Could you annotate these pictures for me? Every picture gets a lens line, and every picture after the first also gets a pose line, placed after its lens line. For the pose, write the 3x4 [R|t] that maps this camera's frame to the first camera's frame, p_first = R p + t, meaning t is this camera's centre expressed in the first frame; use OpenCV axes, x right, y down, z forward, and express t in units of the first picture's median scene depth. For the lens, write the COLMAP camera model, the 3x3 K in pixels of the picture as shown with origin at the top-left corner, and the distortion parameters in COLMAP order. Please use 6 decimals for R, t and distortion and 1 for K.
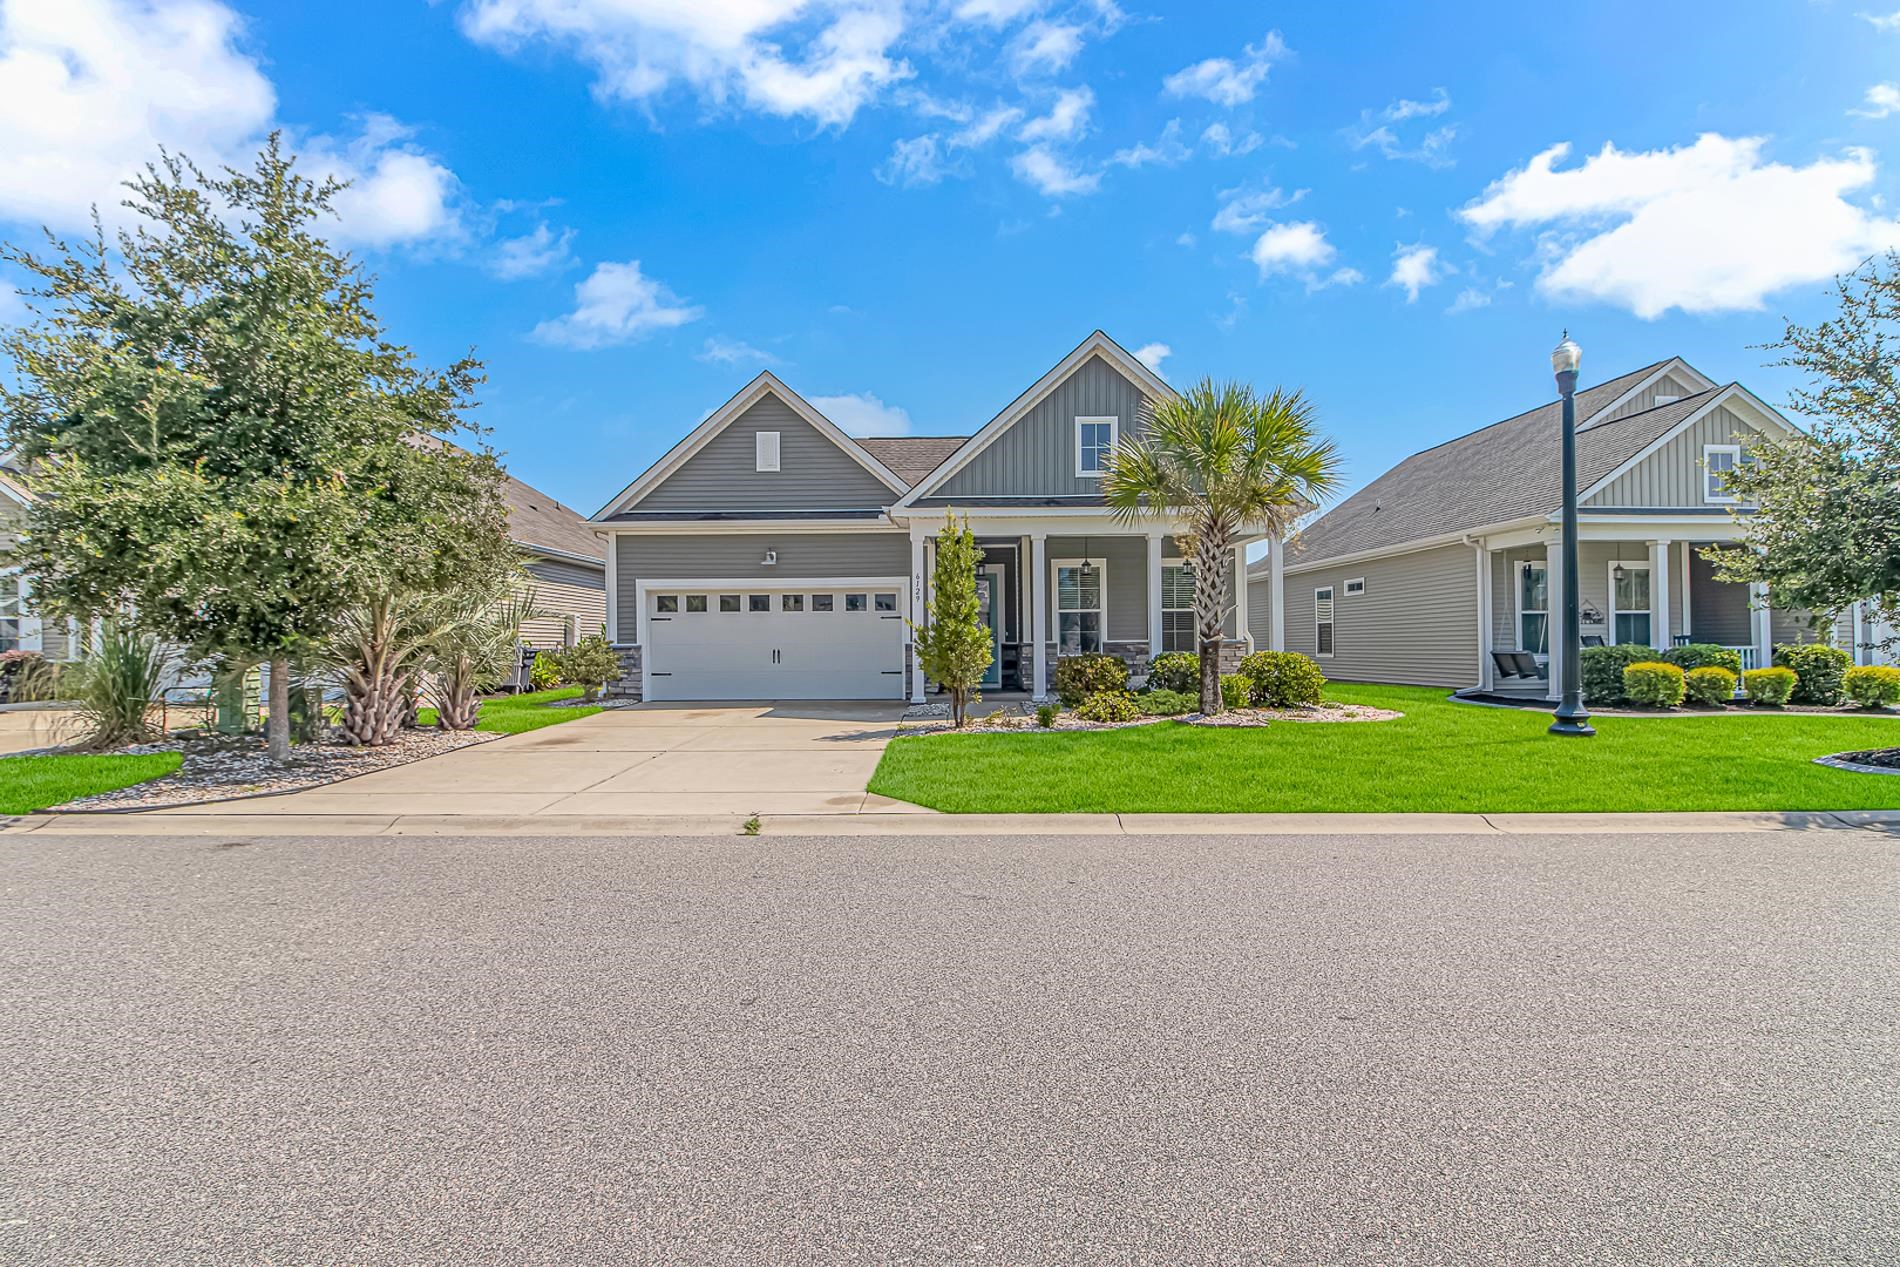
lens RADIAL K [[894.7, 0, 948.5], [0, 894.7, 633.4], [0, 0, 1]] dist [-0.007493, -0.005108]
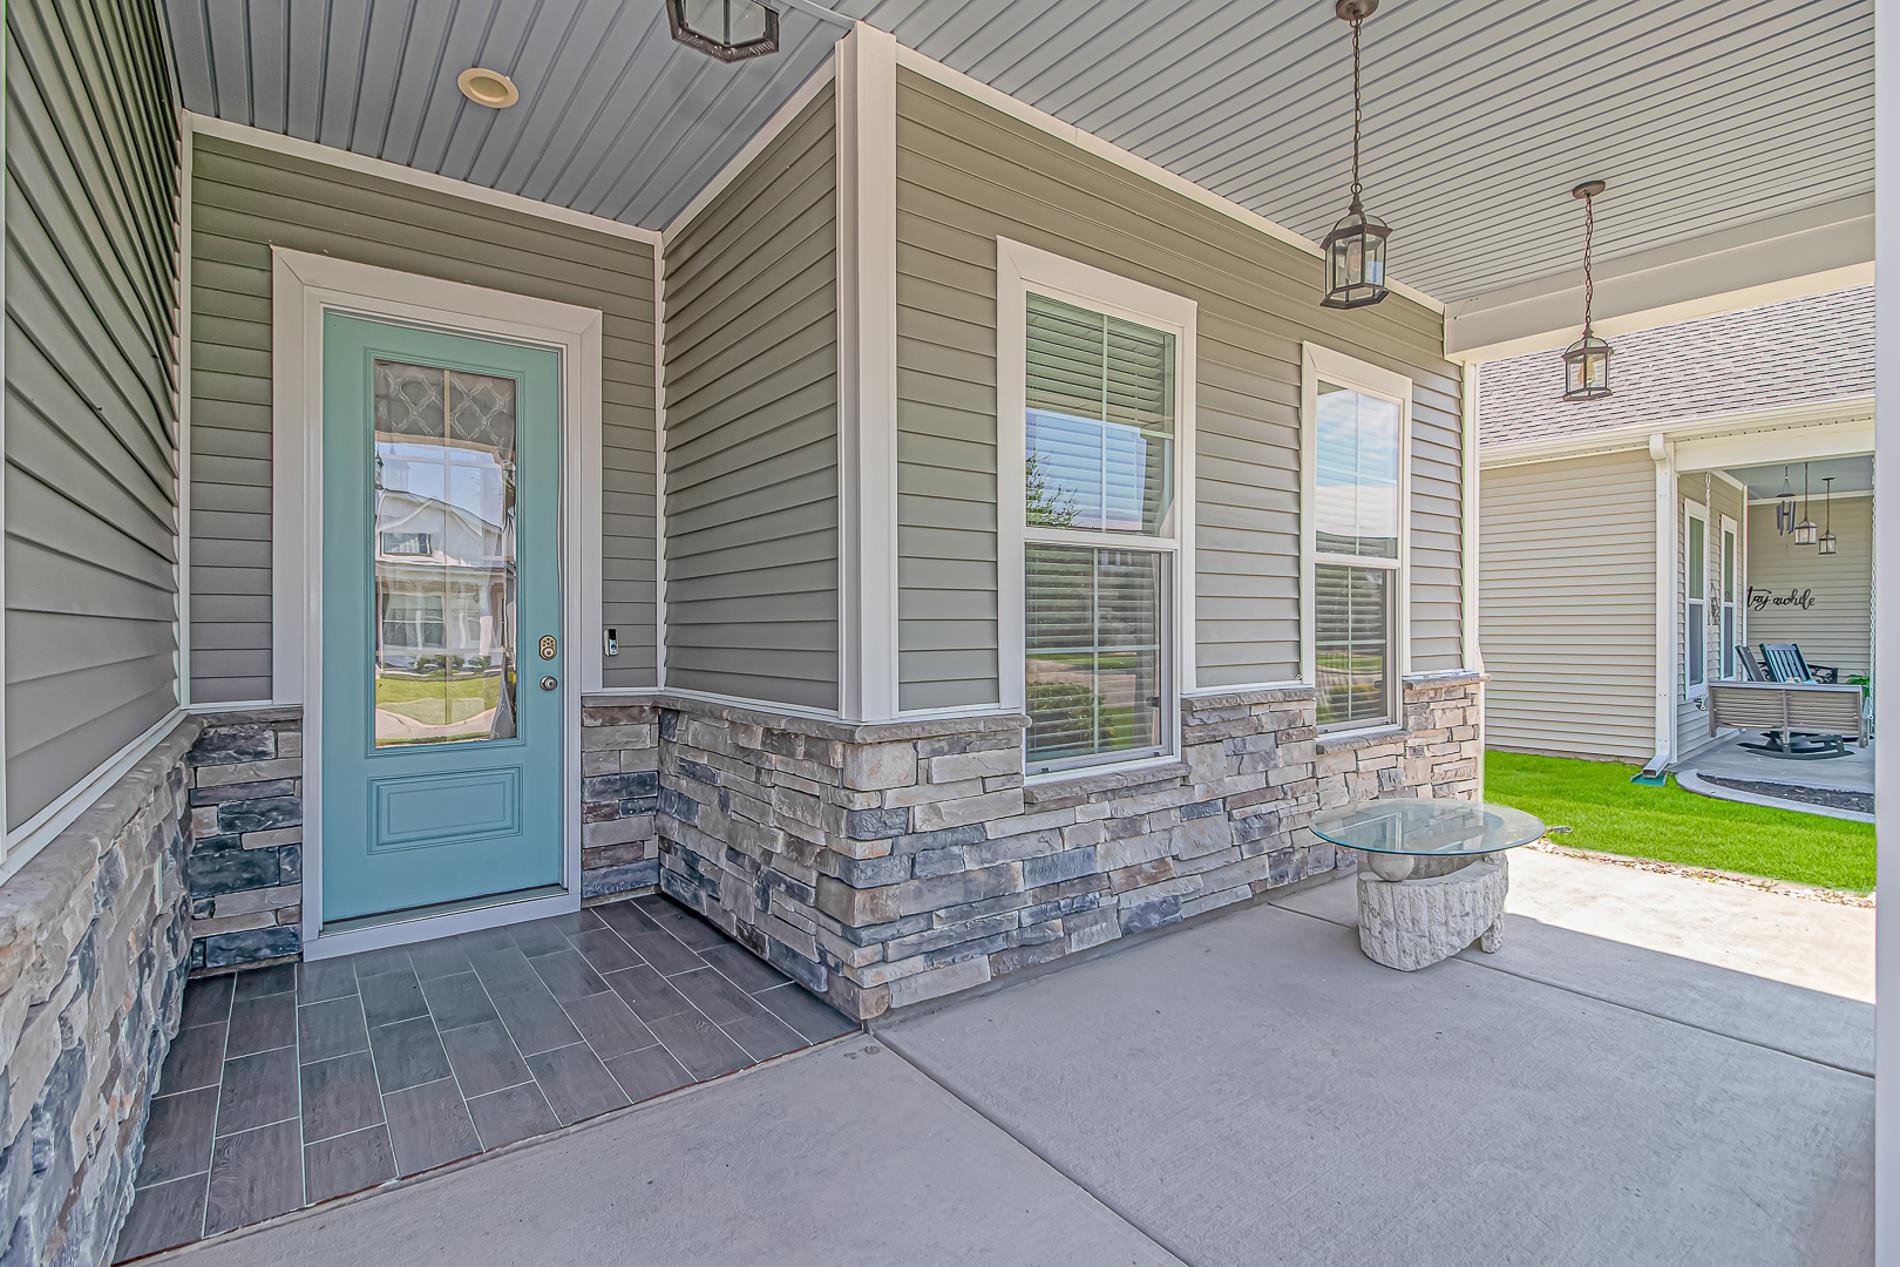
lens RADIAL K [[894.7, 0, 949.3], [0, 894.7, 629.3], [0, 0, 1]] dist [-0.007493, -0.005108]
pose [[0.812610, -0.000024, 0.582807, 0.005299], [-0.005342, 0.999958, 0.007489, -0.006731], [-0.582783, -0.009199, 0.812576, 0.778962]]
